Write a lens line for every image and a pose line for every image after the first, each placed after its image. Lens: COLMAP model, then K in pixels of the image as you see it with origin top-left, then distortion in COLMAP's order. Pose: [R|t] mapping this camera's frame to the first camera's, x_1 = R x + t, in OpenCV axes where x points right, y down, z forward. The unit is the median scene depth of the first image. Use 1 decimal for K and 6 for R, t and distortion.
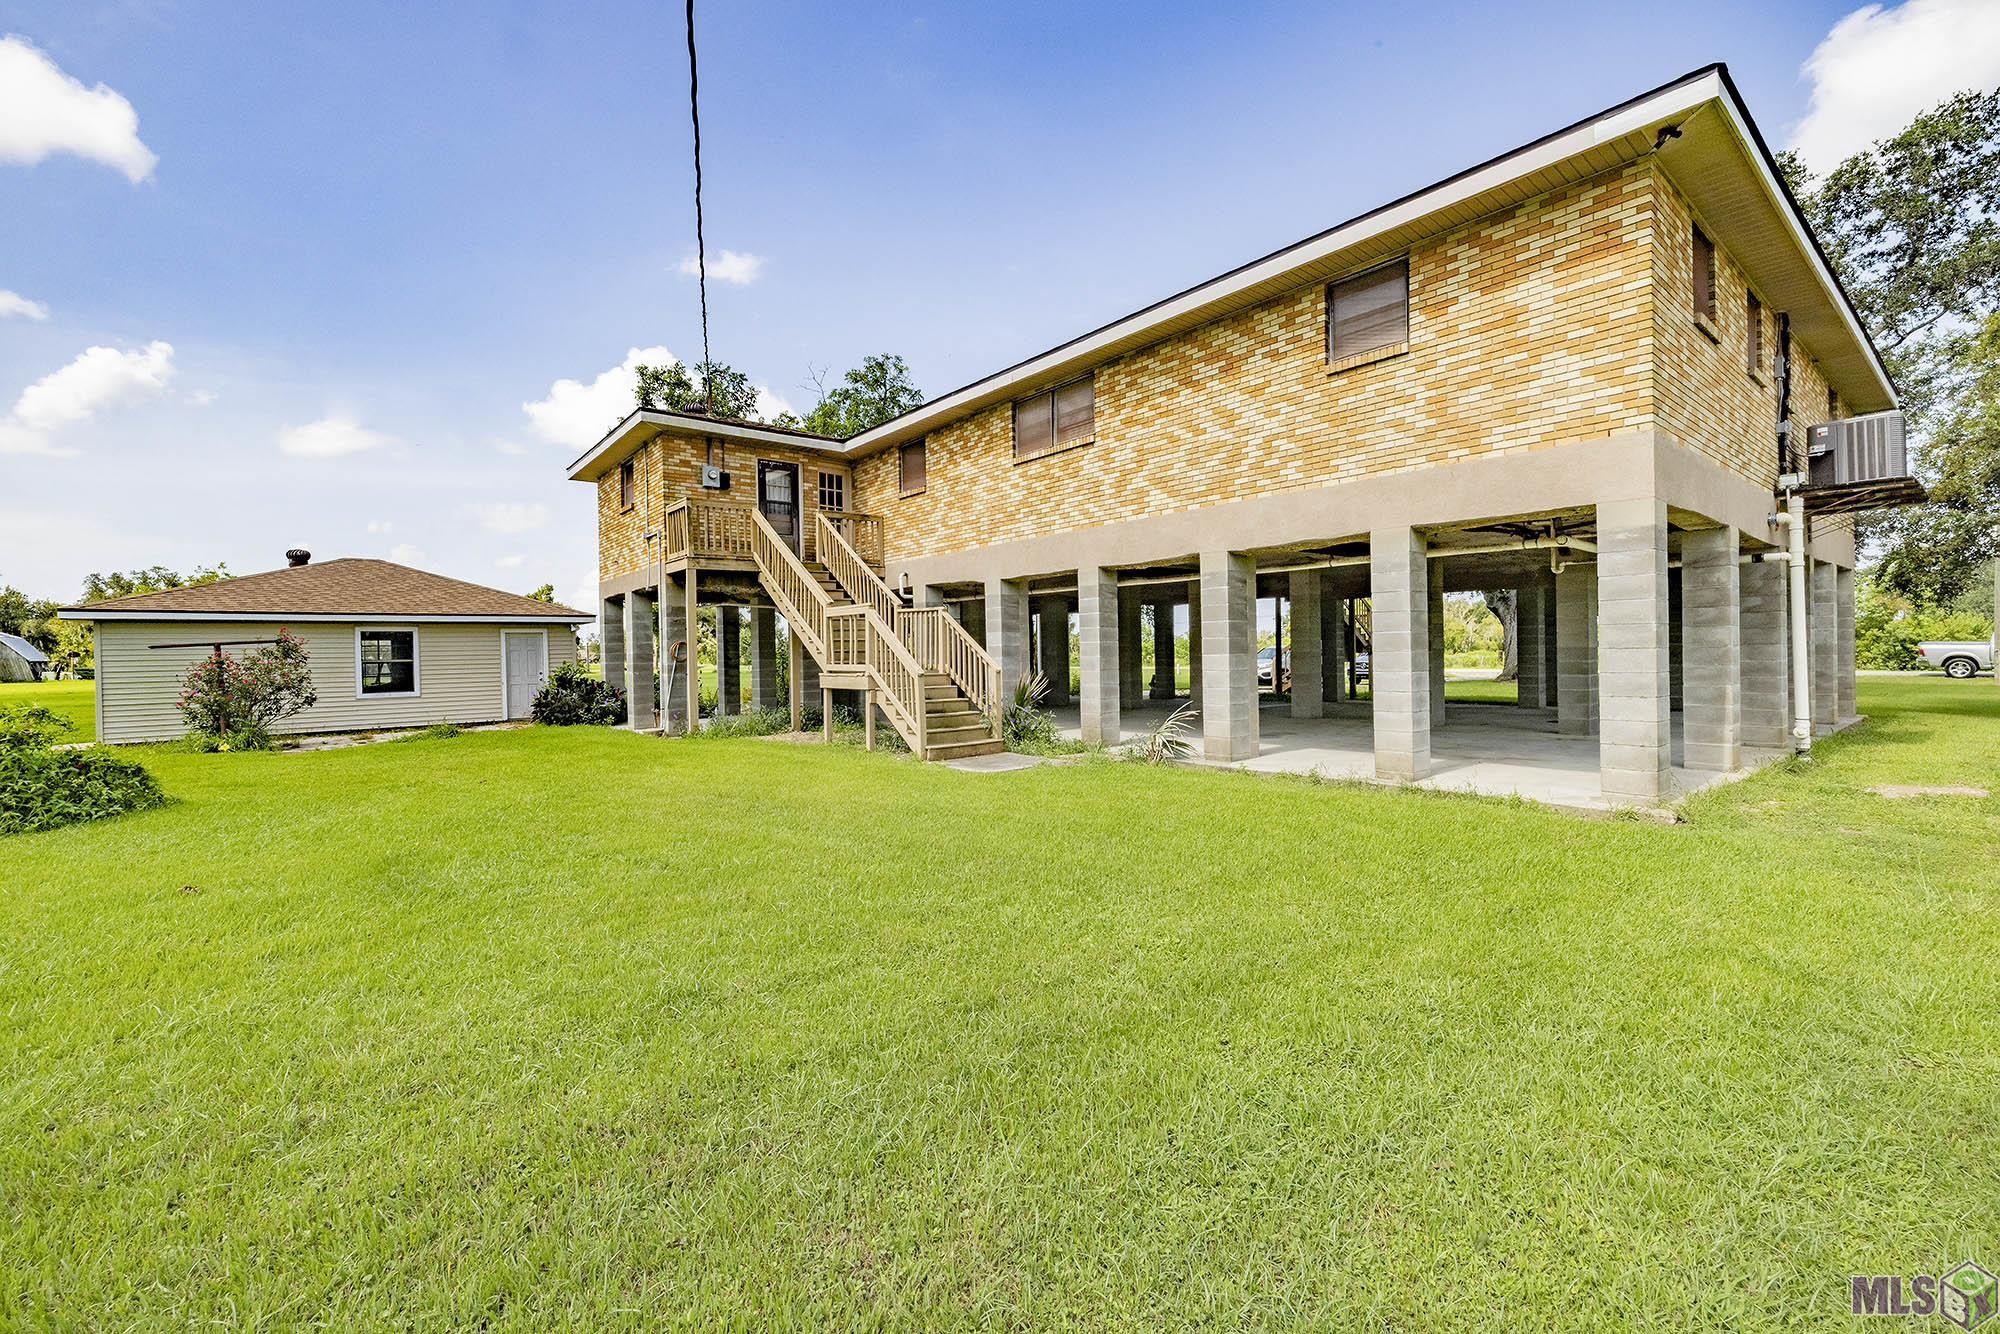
lens RADIAL K [[834.2, 0, 1001.5], [0, 834.2, 663.3], [0, 0, 1]] dist [0.002652, 0.000365]
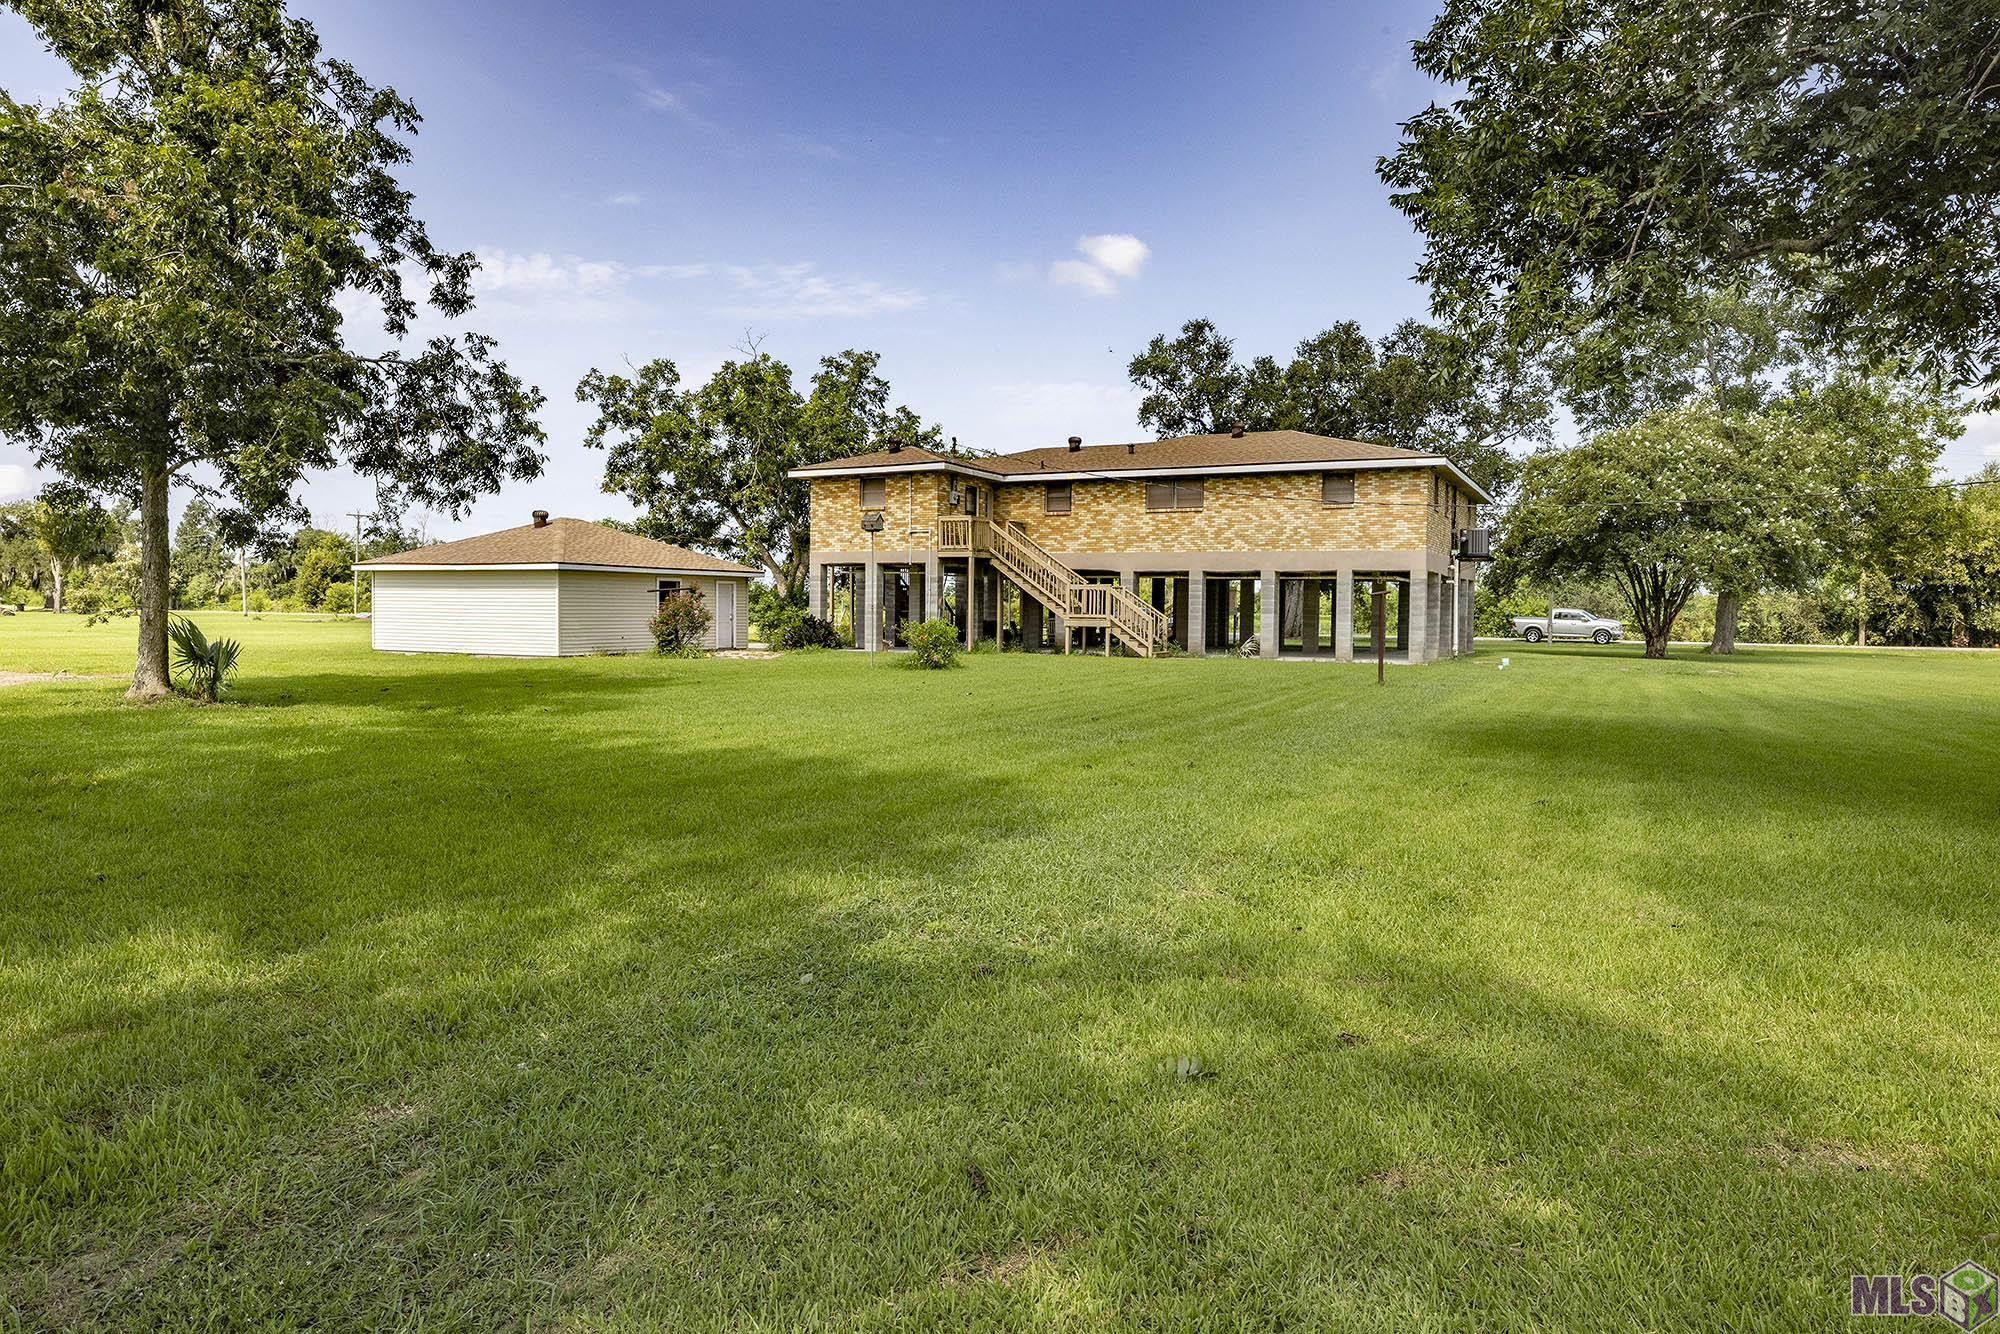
lens RADIAL K [[1266.4, 0, 999.3], [0, 1266.4, 665.6], [0, 0, 1]] dist [0.002684, -0.000002]
pose [[0.909974, 0.008791, 0.414572, -1.735346], [-0.022733, 0.999329, 0.028708, 0.044351], [-0.414042, -0.035548, 0.909564, -1.763370]]
